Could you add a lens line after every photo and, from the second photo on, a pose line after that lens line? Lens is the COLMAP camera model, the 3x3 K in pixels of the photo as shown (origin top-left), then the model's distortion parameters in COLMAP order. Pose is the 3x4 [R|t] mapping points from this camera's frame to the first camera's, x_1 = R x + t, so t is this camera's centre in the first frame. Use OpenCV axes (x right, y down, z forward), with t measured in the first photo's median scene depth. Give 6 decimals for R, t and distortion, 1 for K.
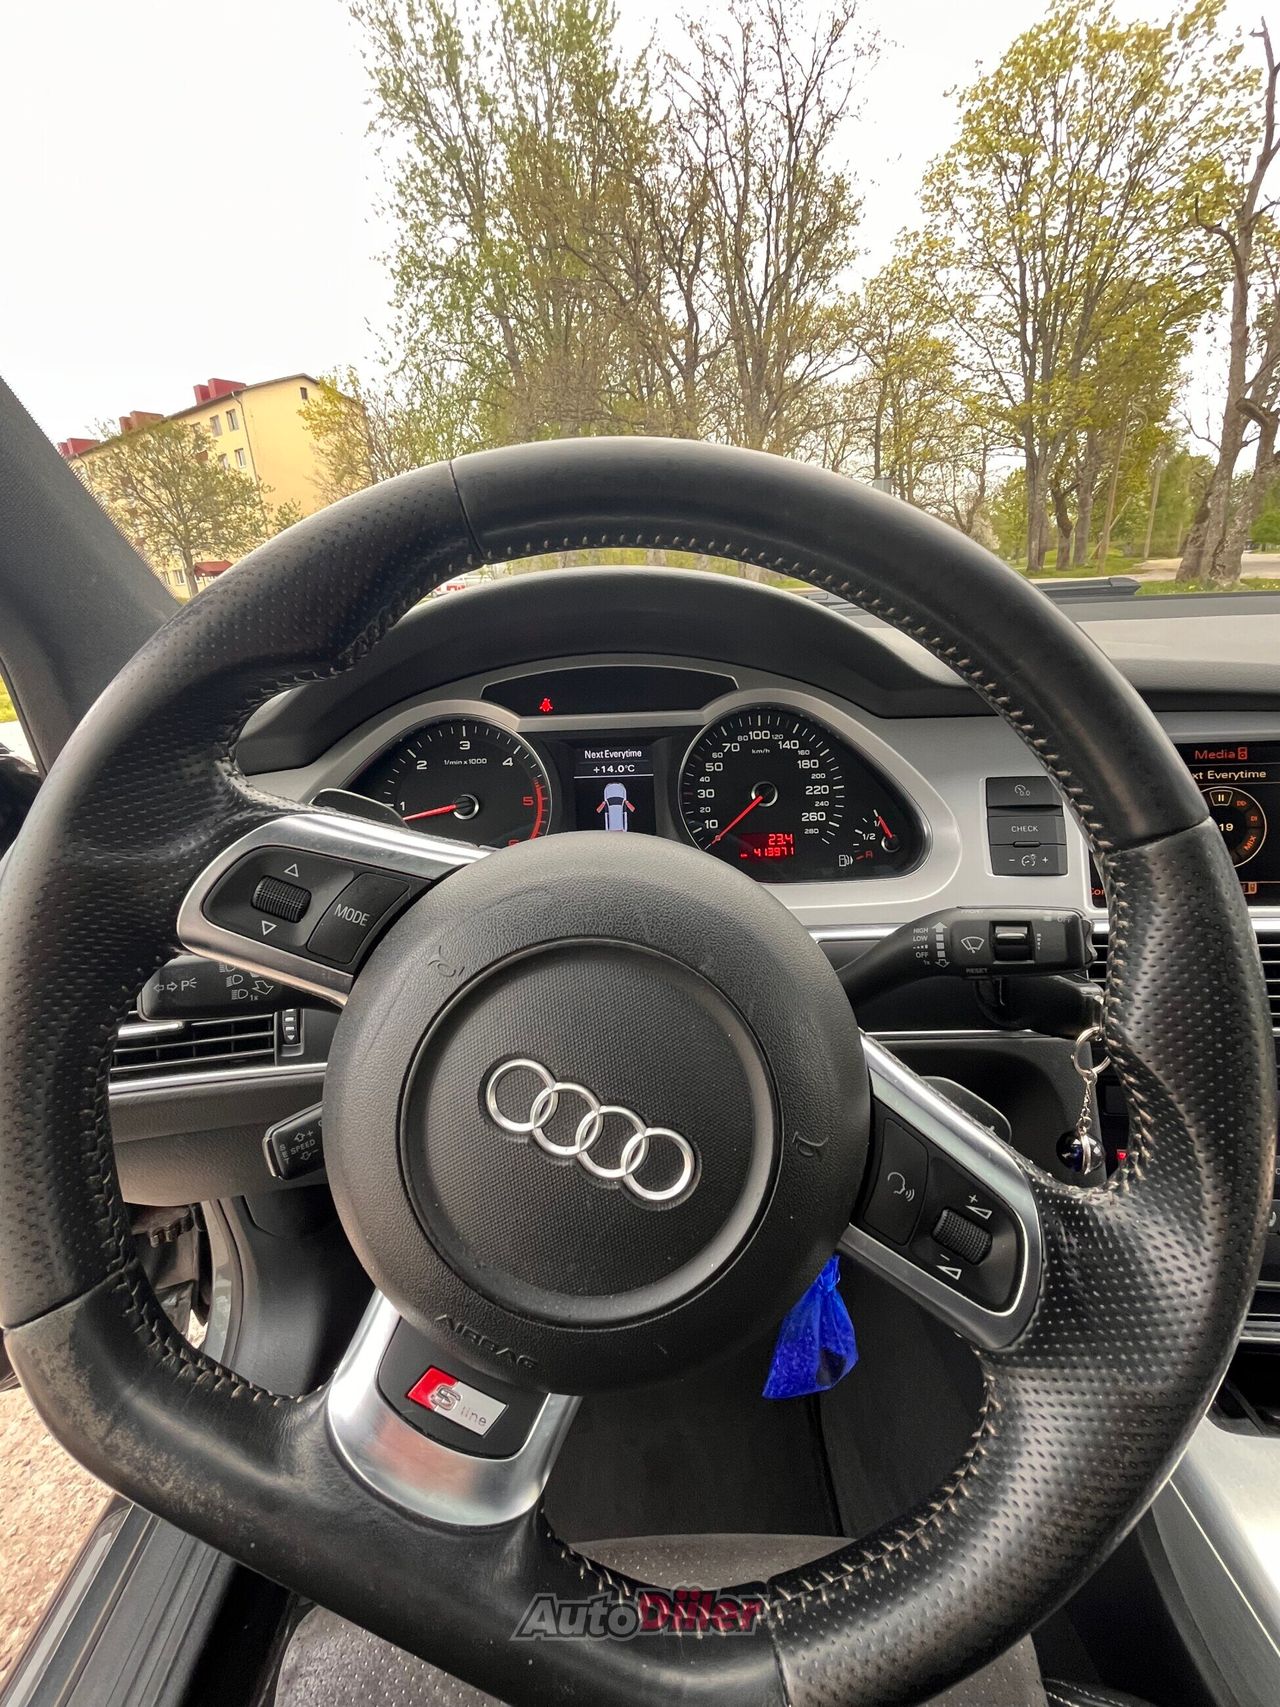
lens RADIAL K [[757.5, 0, 647.4], [0, 757.5, 842.4], [0, 0, 1]] dist [-0.000446, -0.000783]
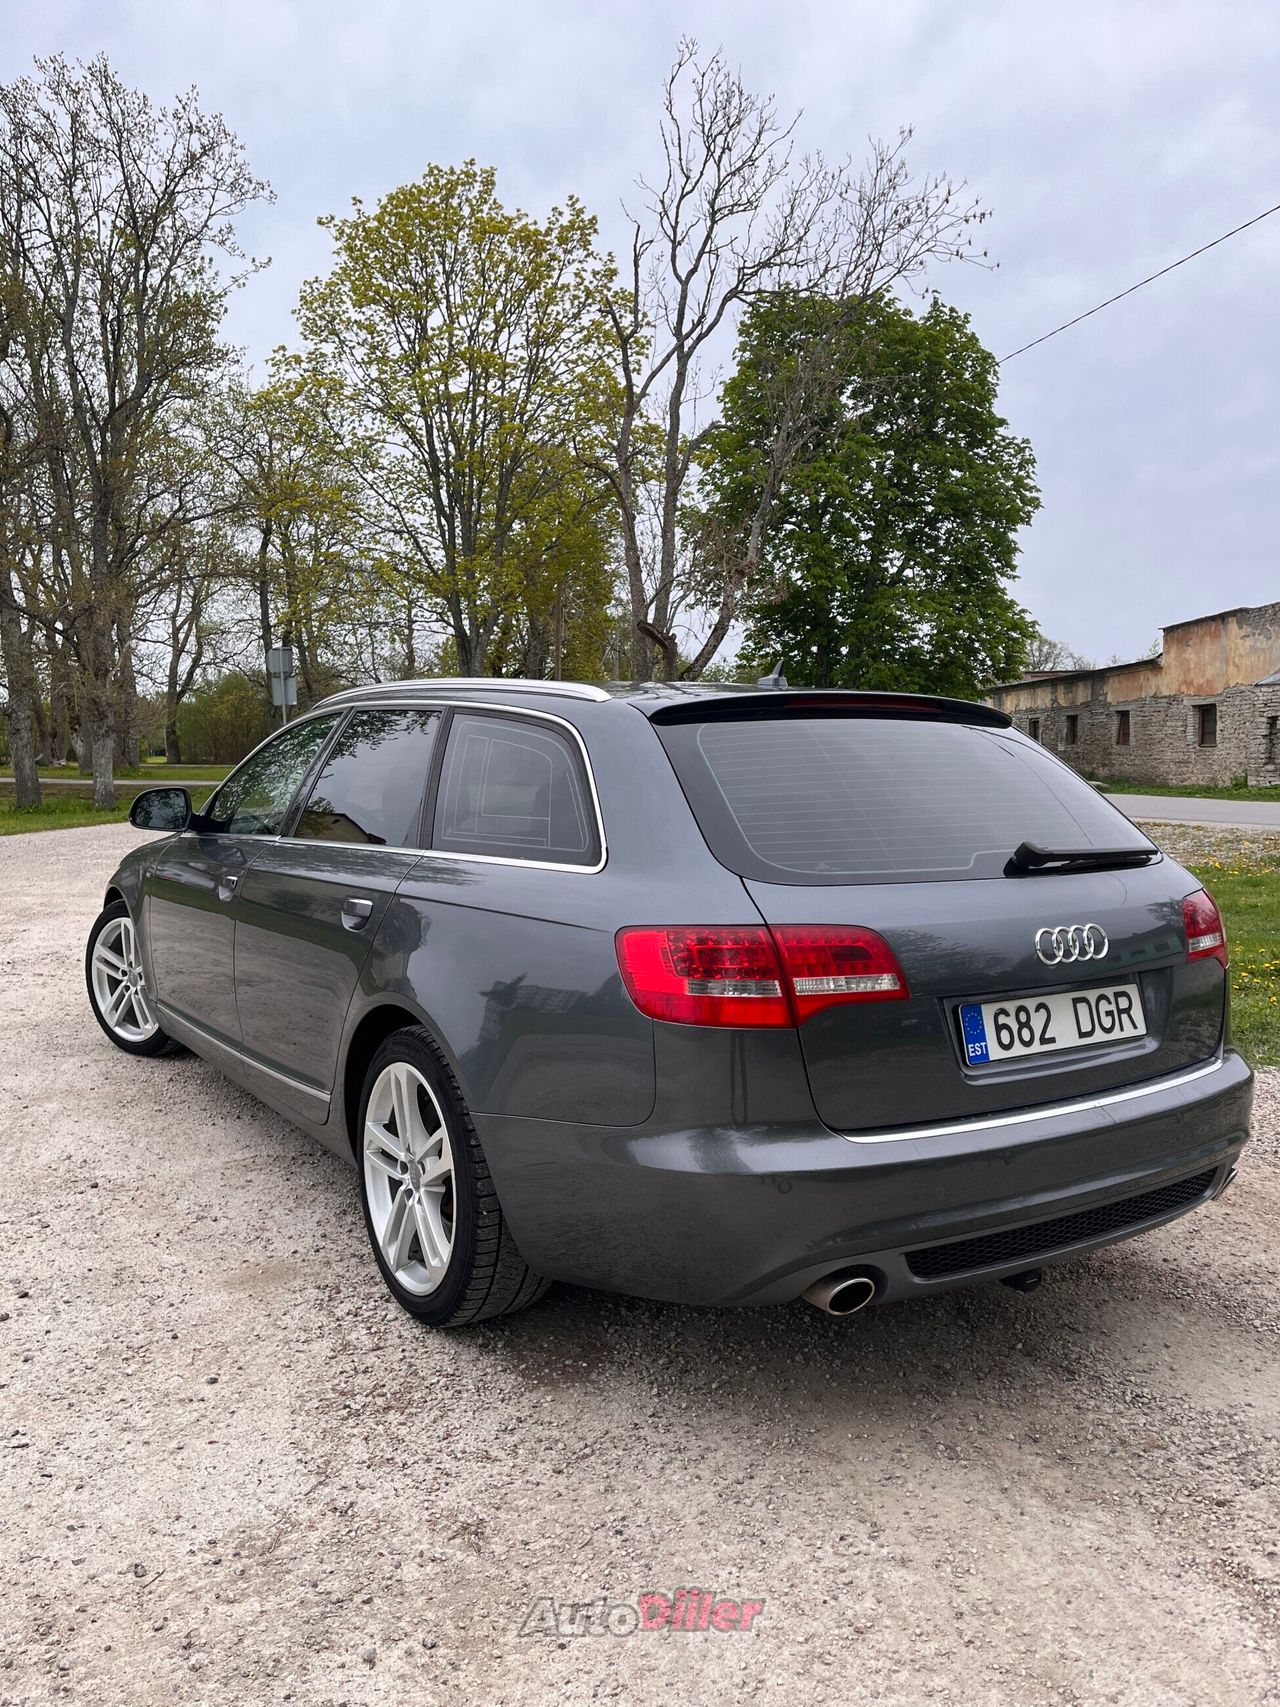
lens RADIAL K [[1304.7, 0, 637.1], [0, 1304.7, 856.1], [0, 0, 1]] dist [0.079497, -0.119968]
pose [[0.849447, 0.010451, 0.527570, -0.077805], [0.127361, 0.966184, -0.224205, 0.060226], [-0.512073, 0.257642, 0.819391, -0.209504]]
